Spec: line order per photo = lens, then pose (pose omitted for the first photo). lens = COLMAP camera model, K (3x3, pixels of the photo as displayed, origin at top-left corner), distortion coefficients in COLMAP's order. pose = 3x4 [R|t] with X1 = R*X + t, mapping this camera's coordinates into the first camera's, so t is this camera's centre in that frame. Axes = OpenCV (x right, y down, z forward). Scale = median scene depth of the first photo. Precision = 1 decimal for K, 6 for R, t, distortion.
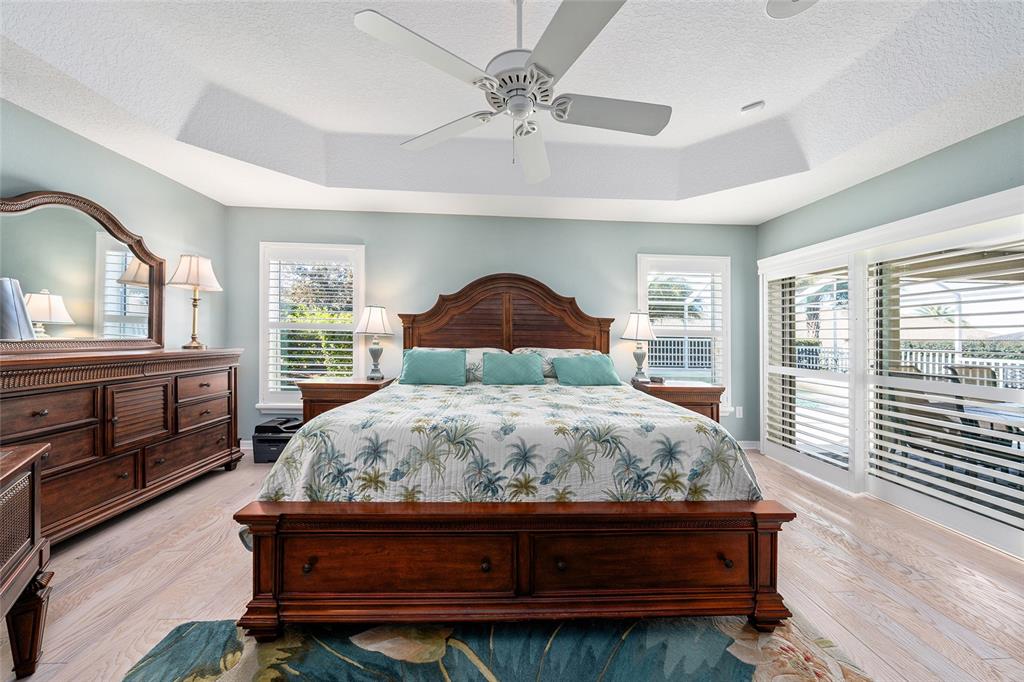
lens RADIAL K [[345.7, 0, 509.1], [0, 345.7, 335.4], [0, 0, 1]] dist [-0.002919, 0.000721]
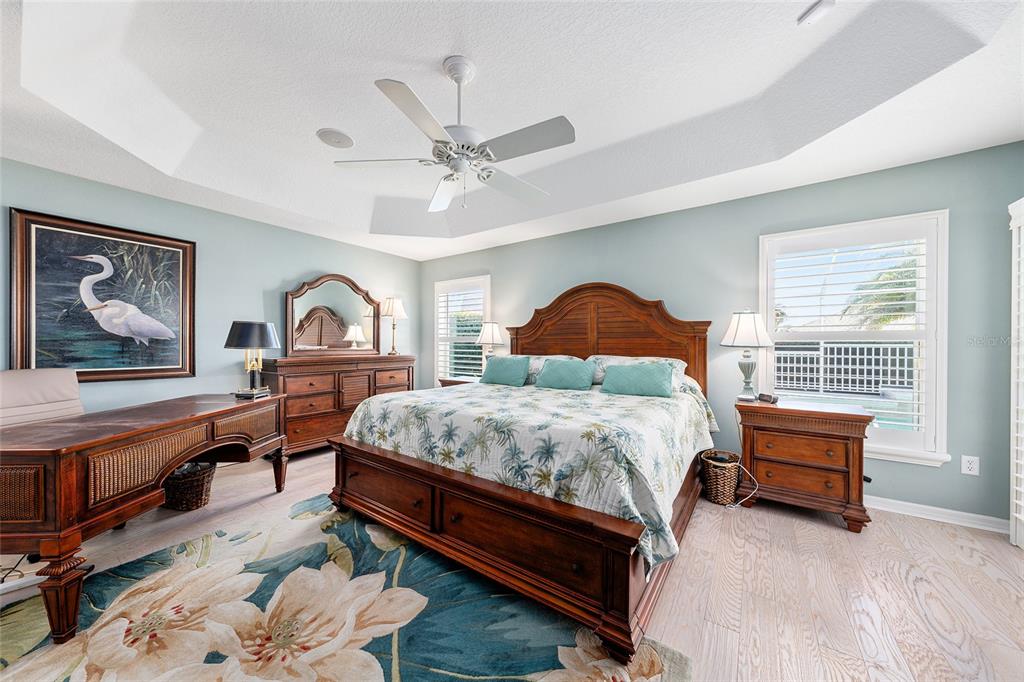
lens RADIAL K [[345.7, 0, 512.3], [0, 345.7, 347.6], [0, 0, 1]] dist [-0.002919, 0.000721]
pose [[0.788560, -0.010085, -0.614875, 0.647042], [0.012157, 0.999926, -0.000810, 0.014704], [0.614837, -0.006836, 0.788624, 0.065830]]
